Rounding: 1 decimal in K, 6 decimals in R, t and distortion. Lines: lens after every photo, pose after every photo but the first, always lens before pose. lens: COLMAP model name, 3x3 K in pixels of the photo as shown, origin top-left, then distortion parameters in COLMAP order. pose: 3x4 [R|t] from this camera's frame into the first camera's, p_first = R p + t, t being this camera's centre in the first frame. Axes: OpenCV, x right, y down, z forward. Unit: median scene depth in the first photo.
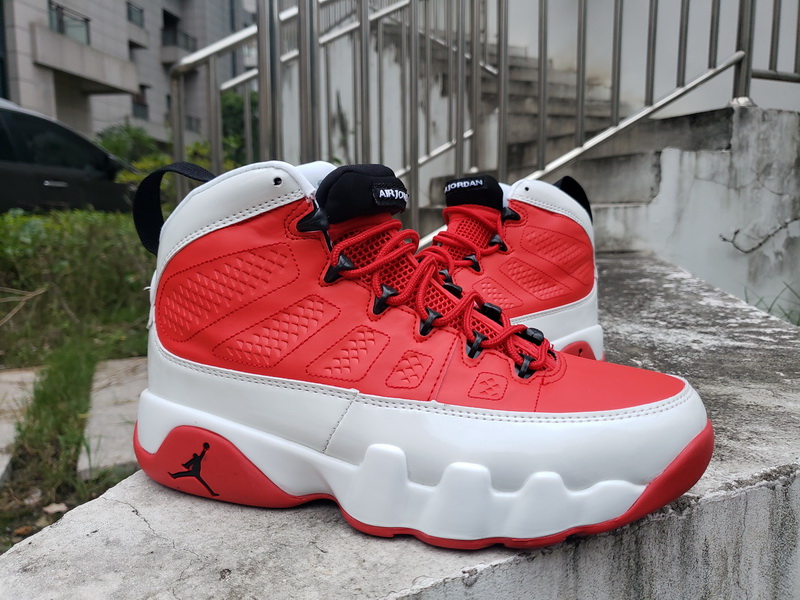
lens RADIAL K [[702.2, 0, 393.8], [0, 702.2, 297.8], [0, 0, 1]] dist [-0.033499, 0.094509]
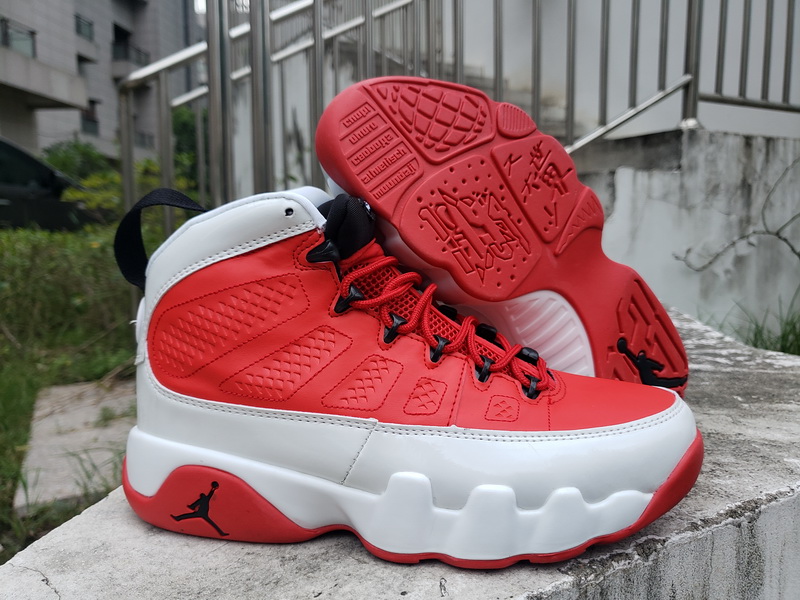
lens RADIAL K [[699.0, 0, 404.4], [0, 699.0, 300.2], [0, 0, 1]] dist [-0.048277, 0.110040]
pose [[0.997462, -0.008232, 0.070723, 0.005412], [0.009588, 0.999776, -0.018863, -0.006419], [-0.070552, 0.019493, 0.997318, 0.021396]]
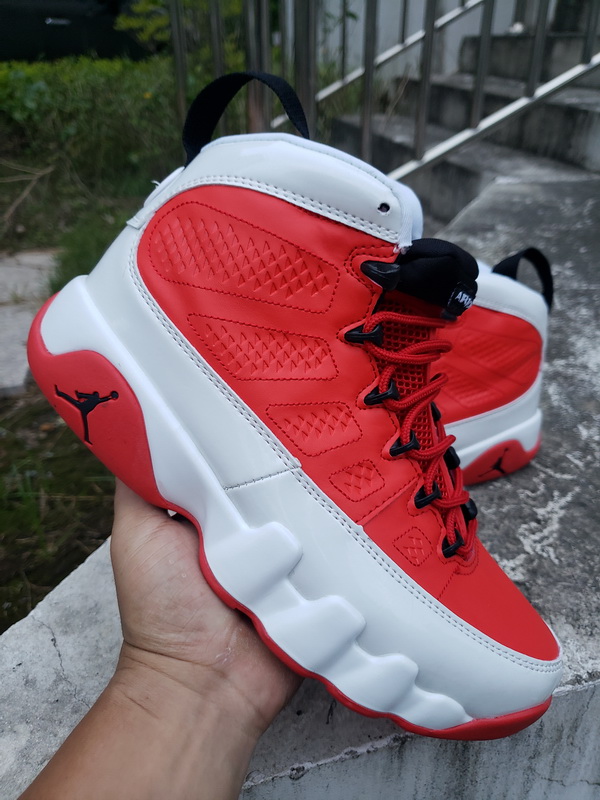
lens RADIAL K [[702.2, 0, 300.0], [0, 702.2, 400.0], [0, 0, 1]] dist [-0.033499, 0.094509]
pose [[0.981196, 0.101148, -0.164388, 0.052677], [-0.024119, 0.909267, 0.415514, -0.147375], [0.191501, -0.403736, 0.894609, 0.037533]]
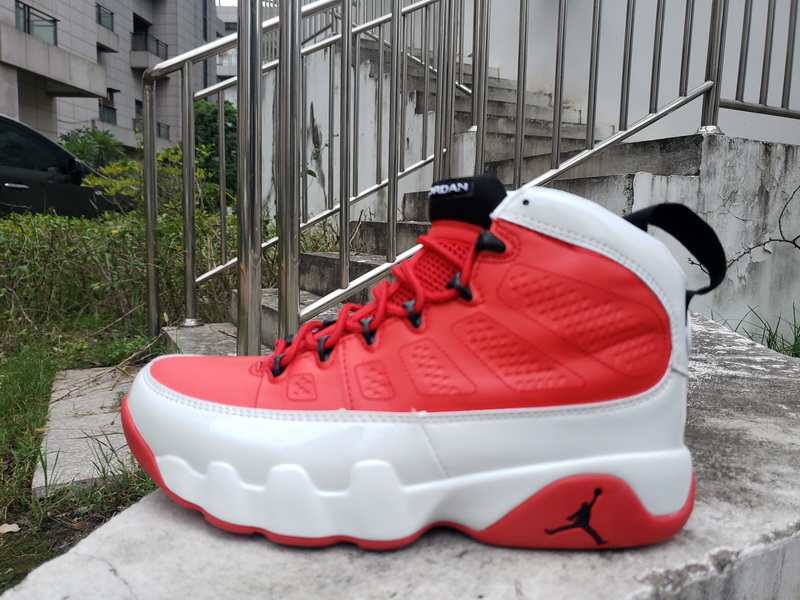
lens RADIAL K [[678.9, 0, 395.2], [0, 678.9, 295.6], [0, 0, 1]] dist [0.026392, 0.003215]
pose [[0.997779, 0.024770, 0.061826, -0.020494], [-0.023639, 0.999541, -0.018958, -0.006249], [-0.062268, 0.017454, 0.997907, 0.031878]]
